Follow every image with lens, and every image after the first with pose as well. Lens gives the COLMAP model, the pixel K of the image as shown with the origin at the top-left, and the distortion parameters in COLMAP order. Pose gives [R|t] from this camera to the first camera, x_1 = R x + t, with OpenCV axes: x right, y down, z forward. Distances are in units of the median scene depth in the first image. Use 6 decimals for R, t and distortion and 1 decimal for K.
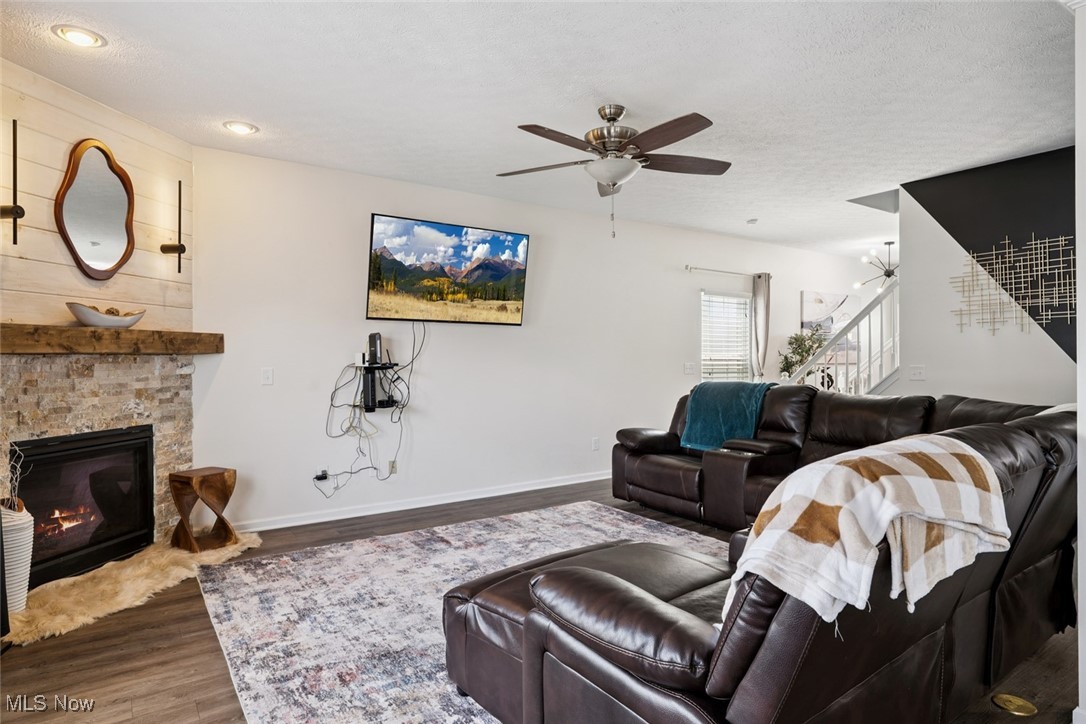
lens RADIAL K [[618.5, 0, 547.6], [0, 618.5, 356.0], [0, 0, 1]] dist [0.004355, 0.000236]
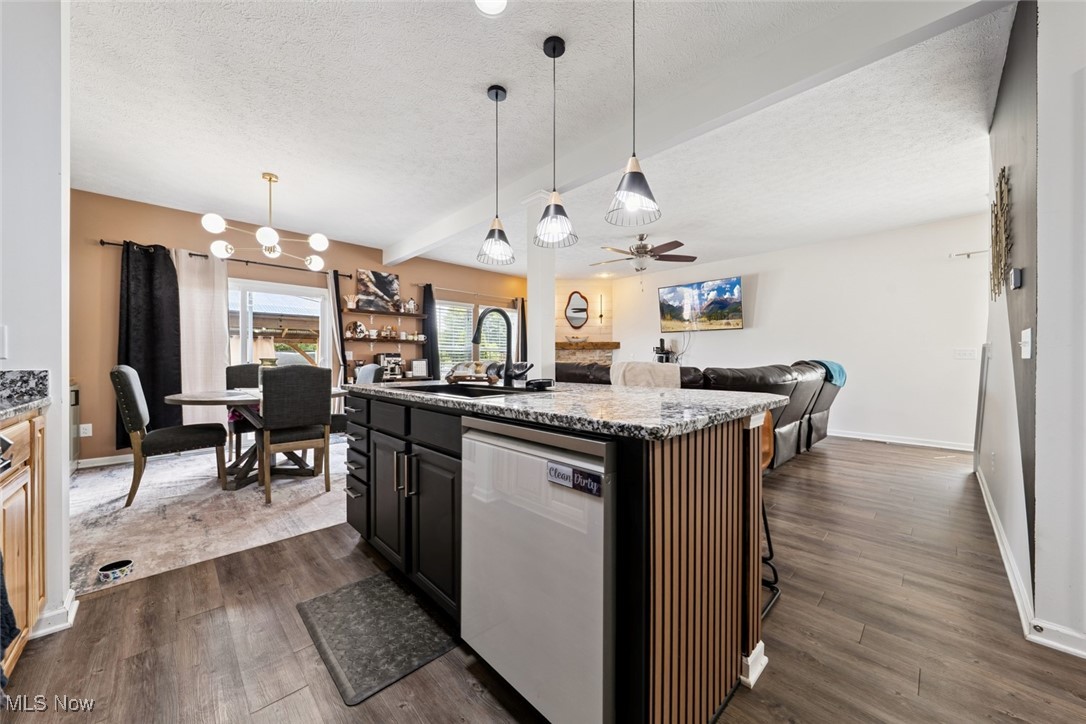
lens RADIAL K [[389.5, 0, 542.9], [0, 389.5, 359.9], [0, 0, 1]] dist [-0.001847, -0.000109]
pose [[0.159523, 0.003217, -0.987189, 1.579877], [-0.003095, 0.999991, 0.002759, 0.057939], [0.987189, 0.002615, 0.159532, 0.456895]]
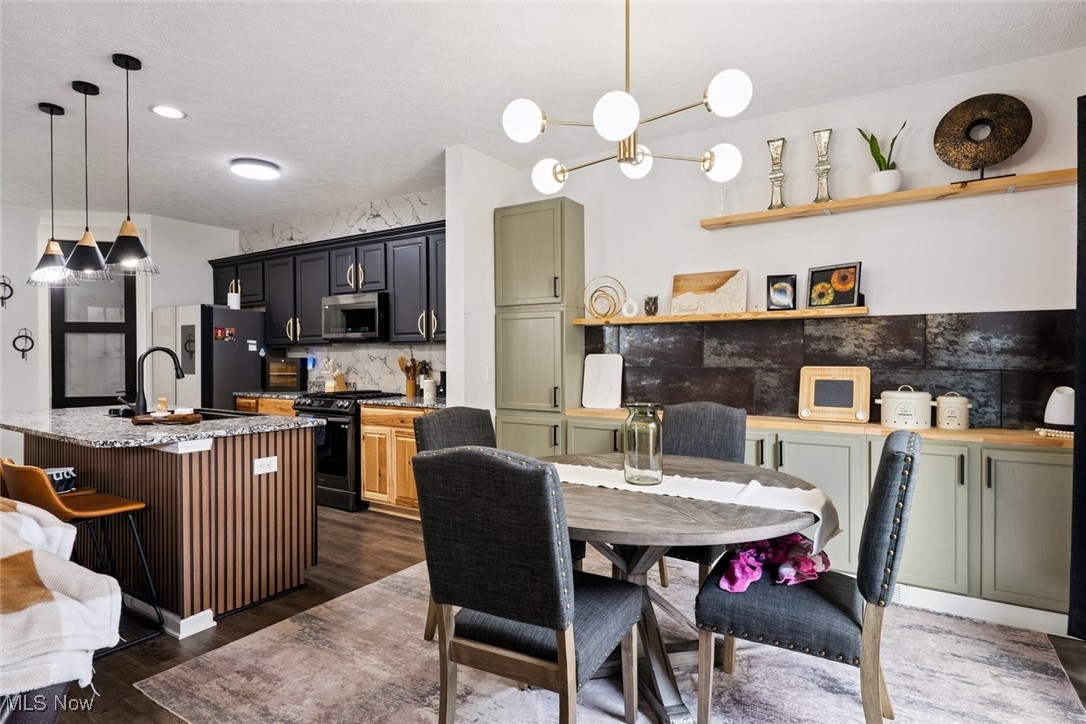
lens RADIAL K [[574.4, 0, 540.5], [0, 574.4, 361.8], [0, 0, 1]] dist [0.000069, 0.001243]
pose [[-0.376111, -0.003188, 0.926569, -0.153404], [-0.000251, 0.999994, 0.003338, 0.004024], [-0.926575, 0.001023, -0.376109, 0.250570]]
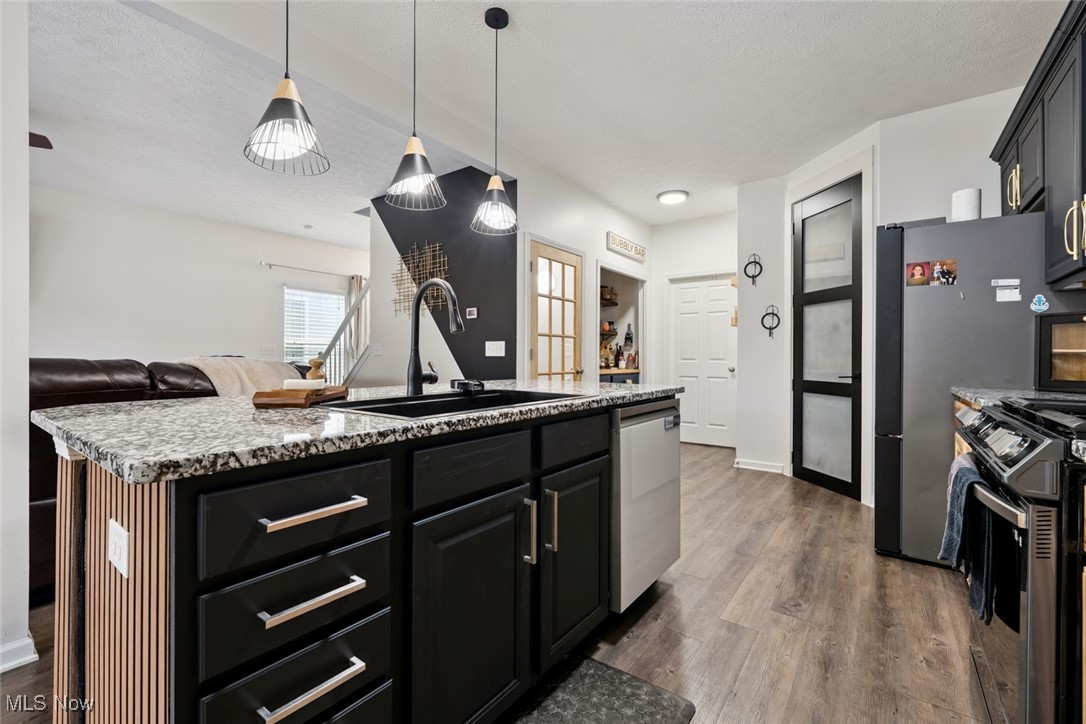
lens RADIAL K [[464.3, 0, 546.7], [0, 464.3, 353.8], [0, 0, 1]] dist [0.004709, -0.001542]
pose [[0.945878, 0.008137, 0.324420, 0.950494], [-0.007040, 0.999965, -0.004555, 0.058172], [-0.324446, 0.002025, 0.945902, -0.005566]]
